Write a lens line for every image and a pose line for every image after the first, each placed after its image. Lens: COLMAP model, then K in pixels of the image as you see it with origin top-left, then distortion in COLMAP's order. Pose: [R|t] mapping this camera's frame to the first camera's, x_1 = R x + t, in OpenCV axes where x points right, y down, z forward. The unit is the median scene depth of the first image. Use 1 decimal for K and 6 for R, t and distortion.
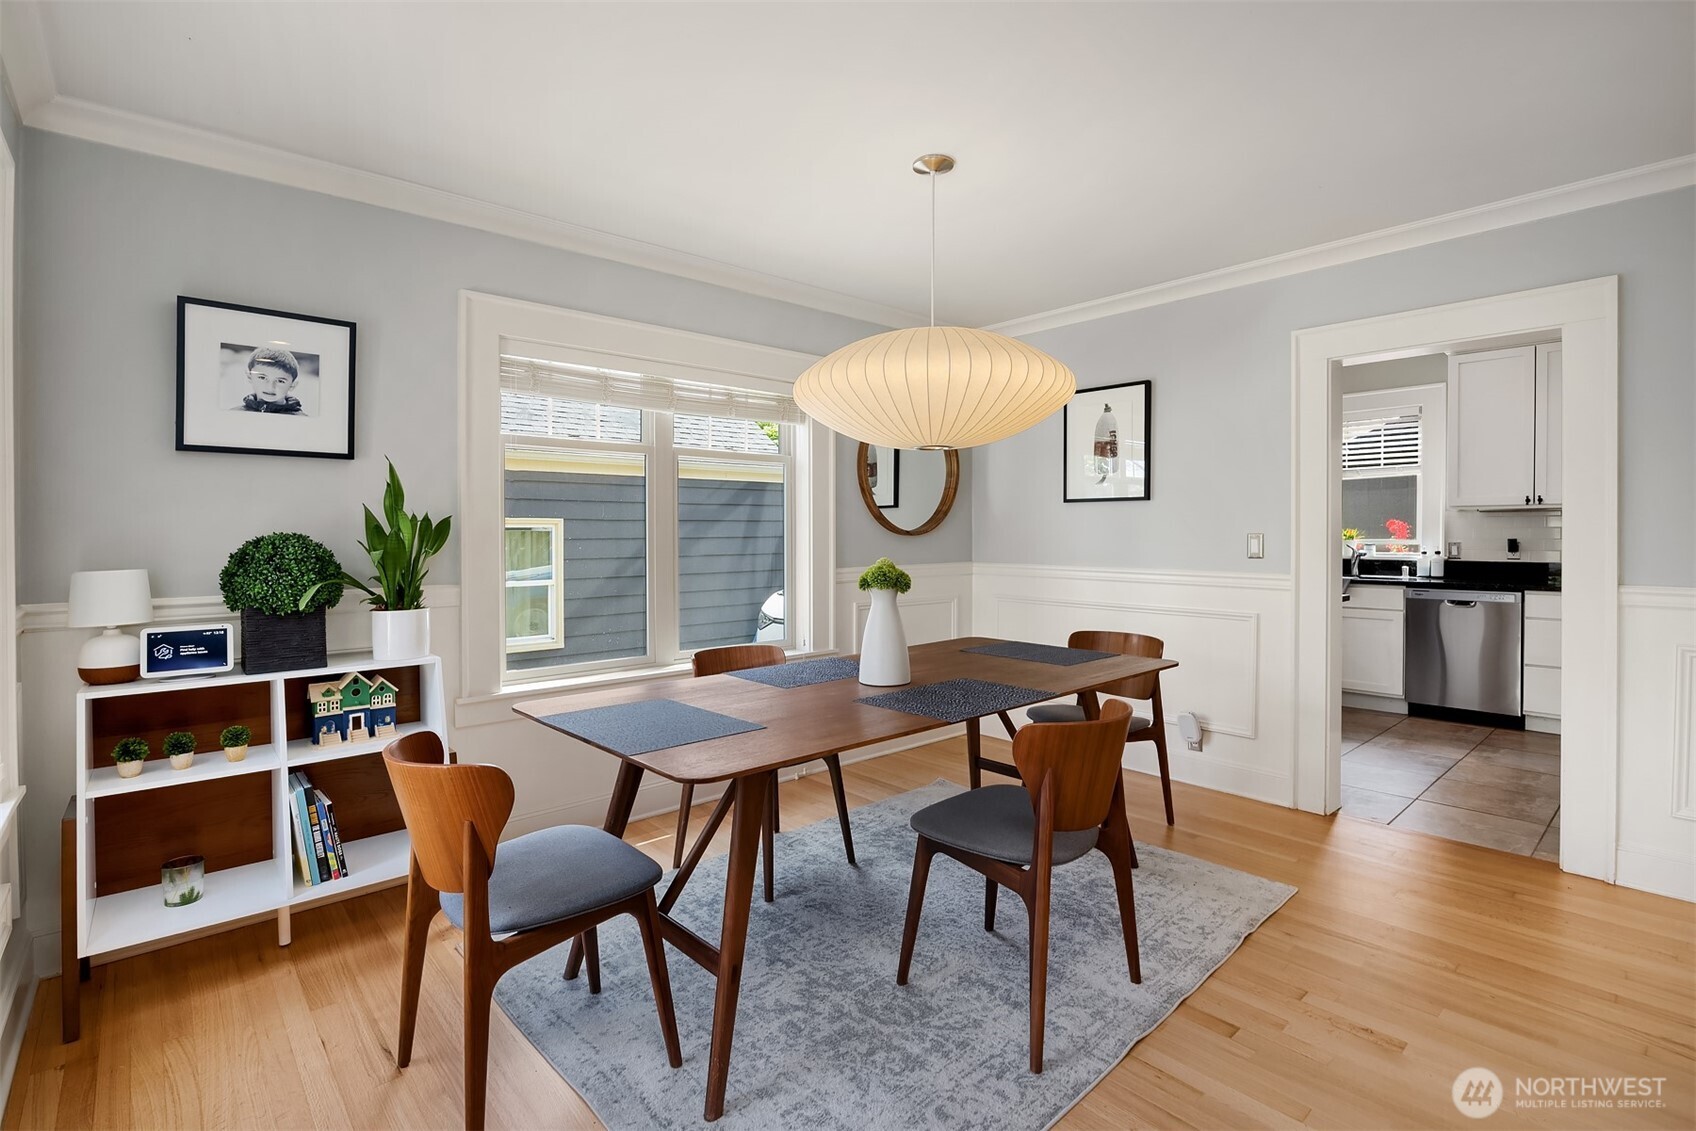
lens RADIAL K [[795.1, 0, 860.4], [0, 795.1, 527.5], [0, 0, 1]] dist [-0.000927, -0.000204]
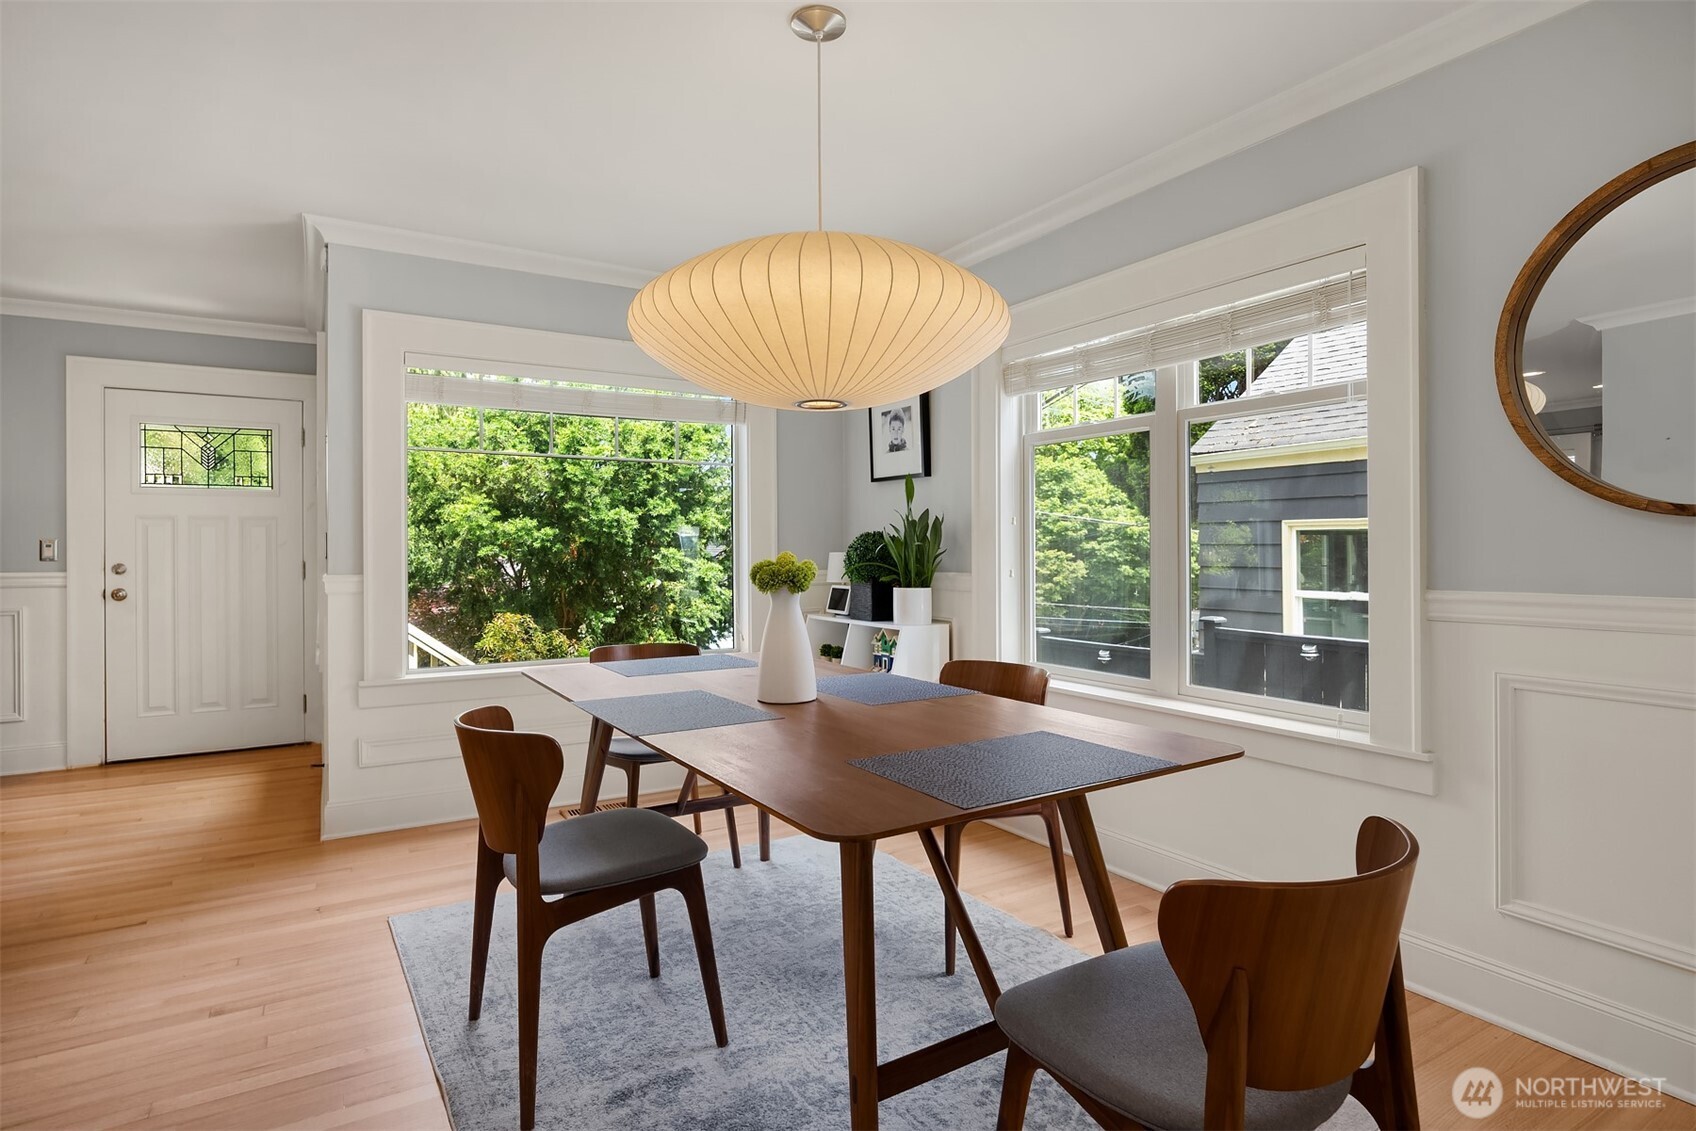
lens RADIAL K [[892.5, 0, 851.5], [0, 892.5, 561.6], [0, 0, 1]] dist [-0.003583, 0.000632]
pose [[-0.192349, 0.009955, -0.981276, 0.926355], [-0.001845, 0.999943, 0.010506, 0.045222], [0.981325, 0.003831, -0.192320, 1.243363]]
